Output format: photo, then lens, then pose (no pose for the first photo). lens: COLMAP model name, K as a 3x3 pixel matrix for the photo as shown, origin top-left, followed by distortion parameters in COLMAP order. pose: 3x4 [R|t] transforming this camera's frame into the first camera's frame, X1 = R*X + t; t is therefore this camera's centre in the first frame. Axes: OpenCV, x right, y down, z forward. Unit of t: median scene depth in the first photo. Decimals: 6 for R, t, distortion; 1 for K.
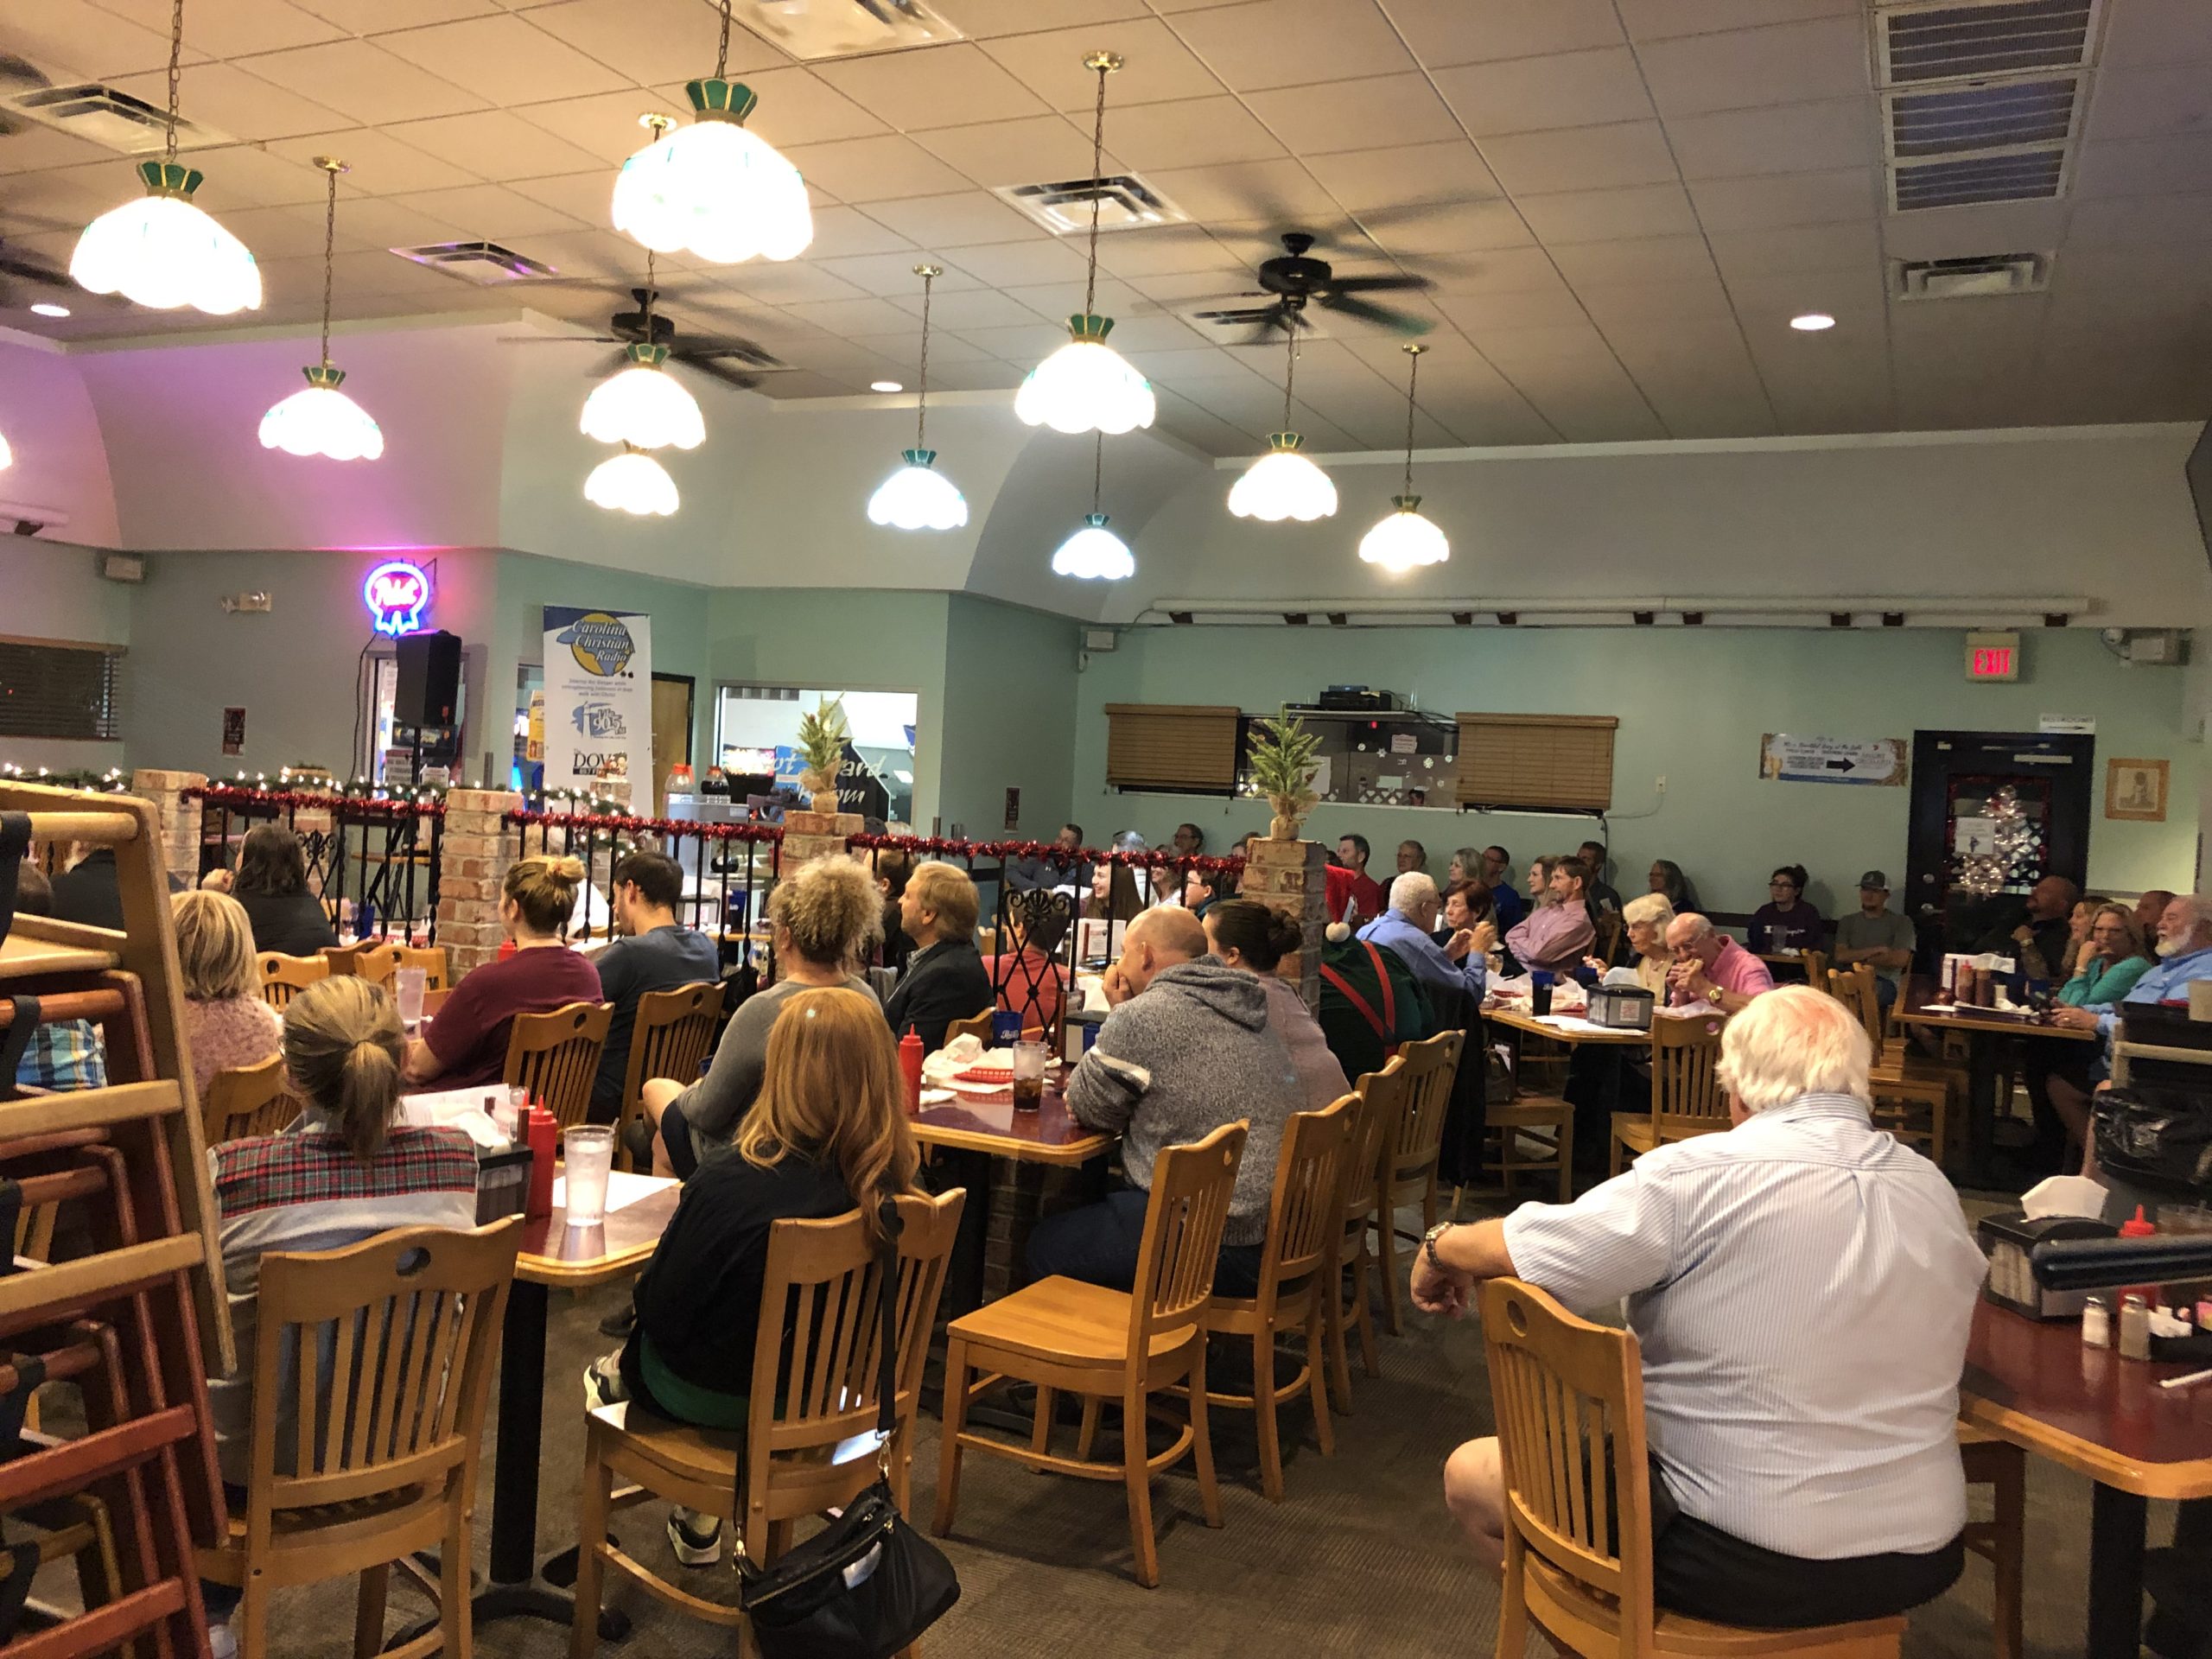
lens RADIAL K [[1816.0, 0, 1113.5], [0, 1816.0, 801.2], [0, 0, 1]] dist [0.069859, -0.112291]
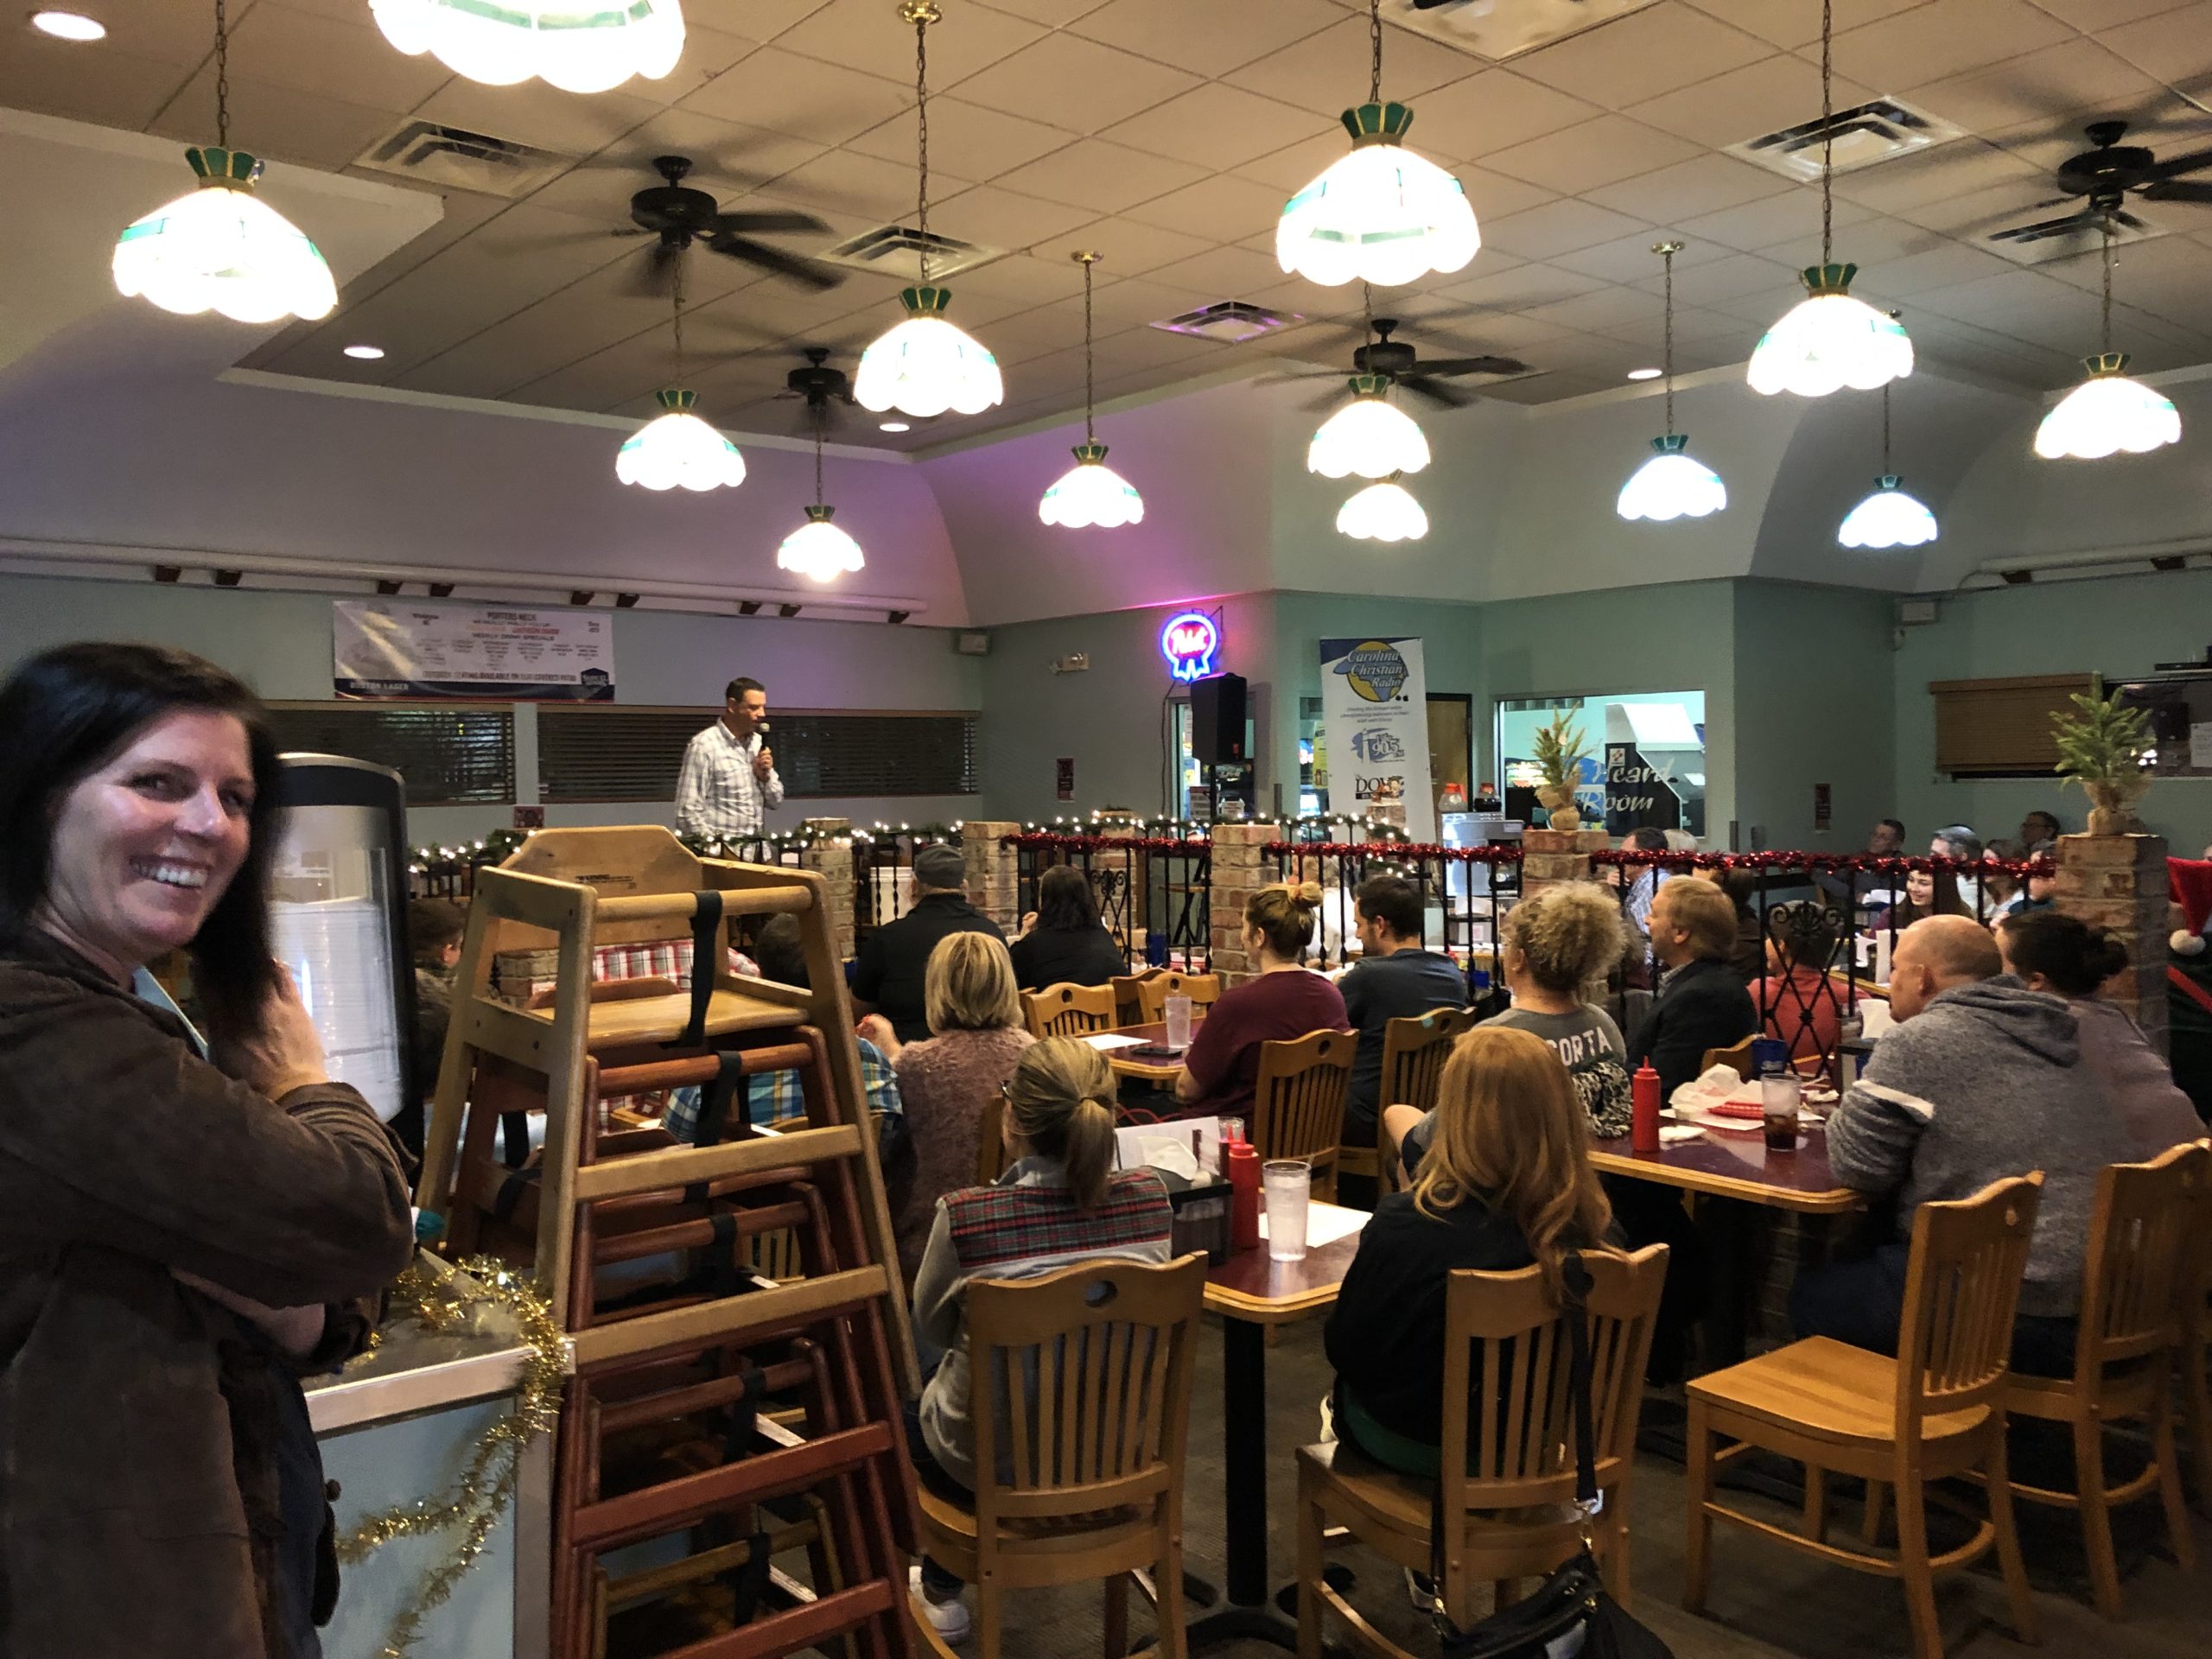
lens RADIAL K [[1814.5, 0, 1113.6], [0, 1814.5, 814.5], [0, 0, 1]] dist [0.028068, -0.034279]
pose [[0.901009, -0.056020, -0.430168, 0.040421], [0.056863, 0.998322, -0.010907, -0.005041], [0.430057, -0.014633, 0.902683, 0.031296]]
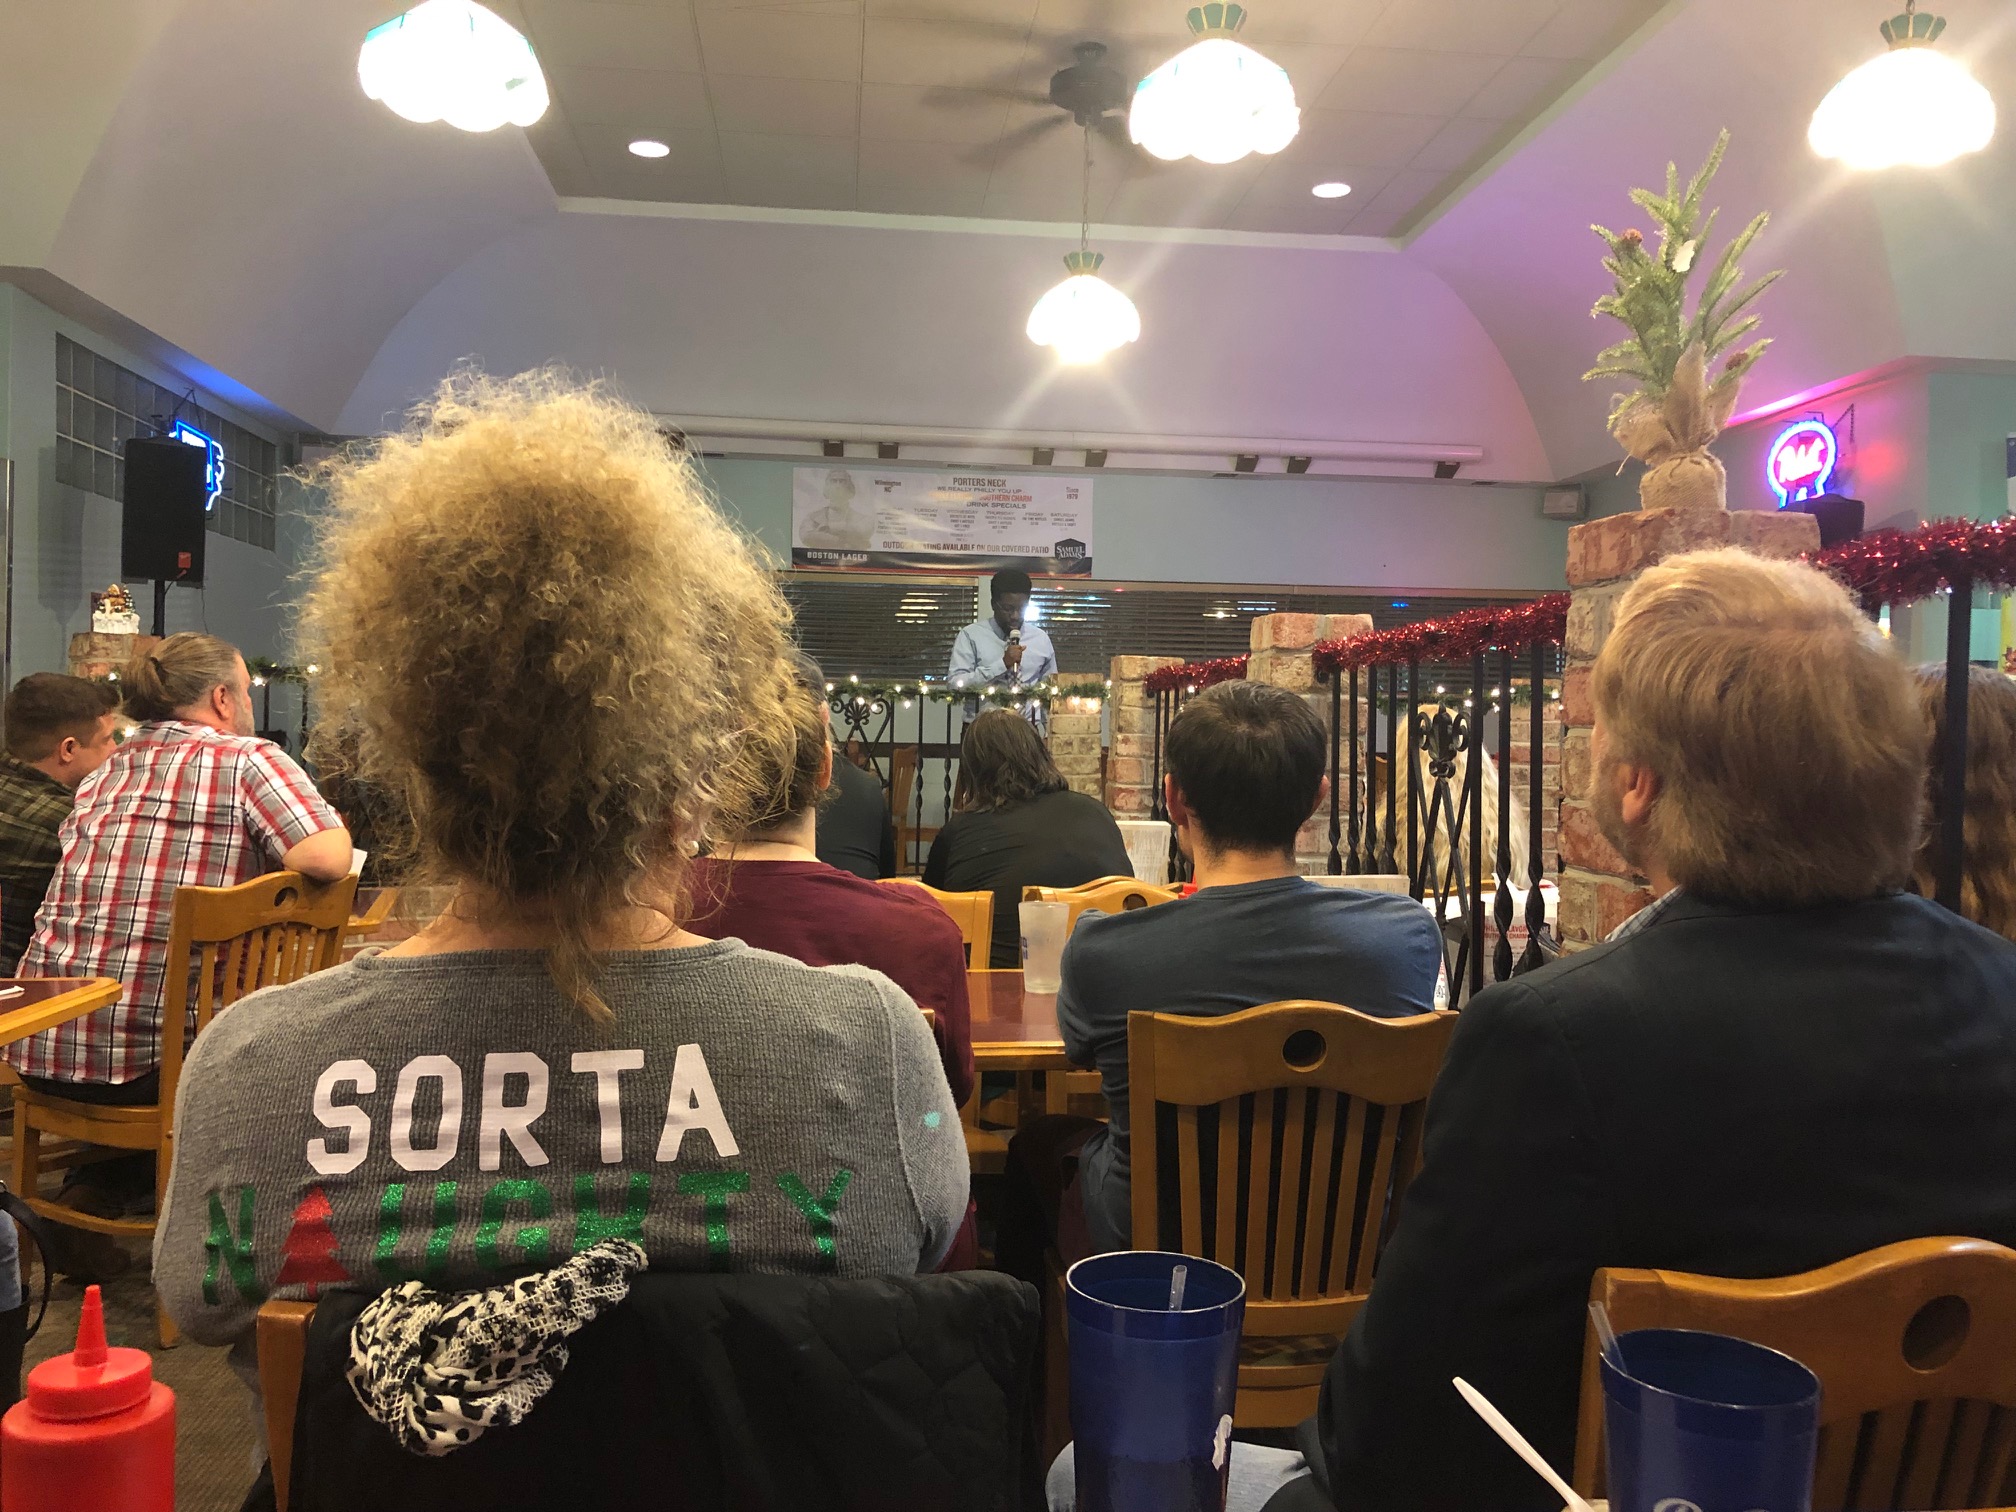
lens RADIAL K [[1657.4, 0, 1008.0], [0, 1657.4, 756.0], [0, 0, 1]] dist [0.010590, -0.007281]
pose [[0.493389, -0.036578, -0.869039, 0.053213], [-0.002161, 0.999061, -0.043278, 0.065125], [0.869806, 0.023231, 0.492847, 0.748154]]
